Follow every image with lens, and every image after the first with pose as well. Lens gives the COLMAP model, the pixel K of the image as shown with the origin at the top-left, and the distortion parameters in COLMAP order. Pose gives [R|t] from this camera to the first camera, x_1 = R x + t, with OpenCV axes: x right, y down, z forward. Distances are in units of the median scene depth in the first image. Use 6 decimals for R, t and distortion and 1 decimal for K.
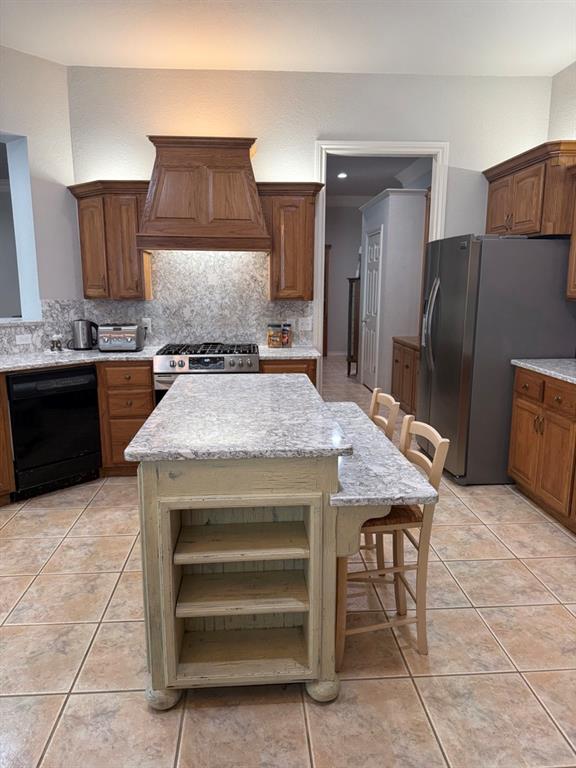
lens RADIAL K [[544.5, 0, 288.0], [0, 544.5, 384.0], [0, 0, 1]] dist [0.142193, -0.197164]
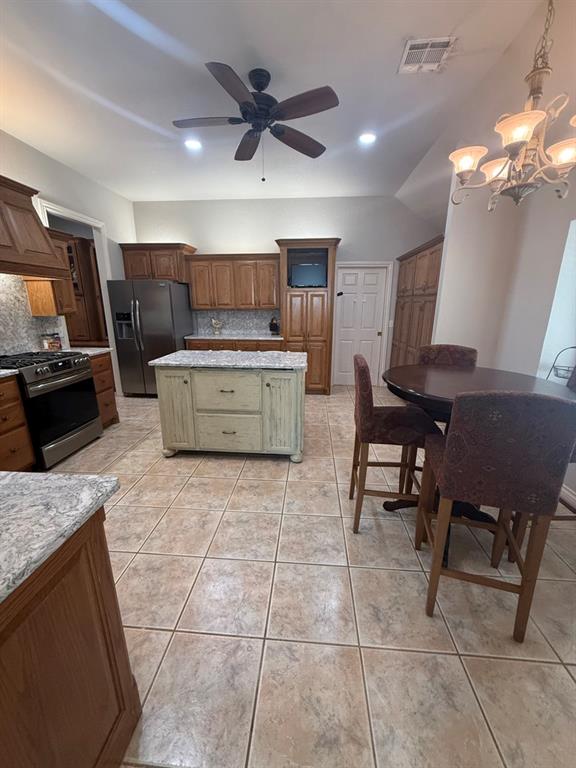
lens RADIAL K [[305.1, 0, 286.8], [0, 305.1, 384.7], [0, 0, 1]] dist [0.000295, 0.000026]
pose [[0.139616, -0.257035, 0.956264, -0.736462], [0.181396, 0.956019, 0.230485, -0.062521], [-0.973449, 0.141283, 0.180101, 0.347049]]
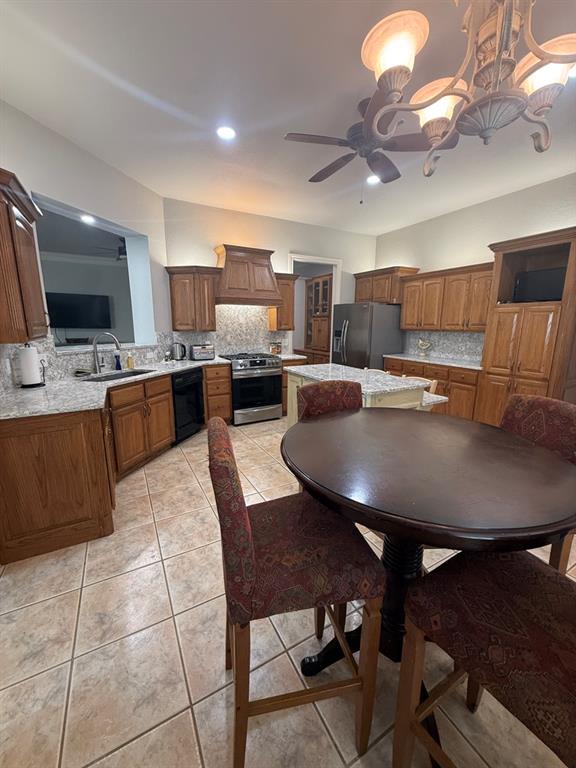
lens RADIAL K [[305.1, 0, 286.8], [0, 305.1, 384.7], [0, 0, 1]] dist [0.000295, 0.000026]
pose [[0.903843, -0.082163, 0.419901, -0.495539], [0.073996, 0.996618, 0.035732, 0.006936], [-0.421417, -0.001225, 0.906866, -0.026216]]
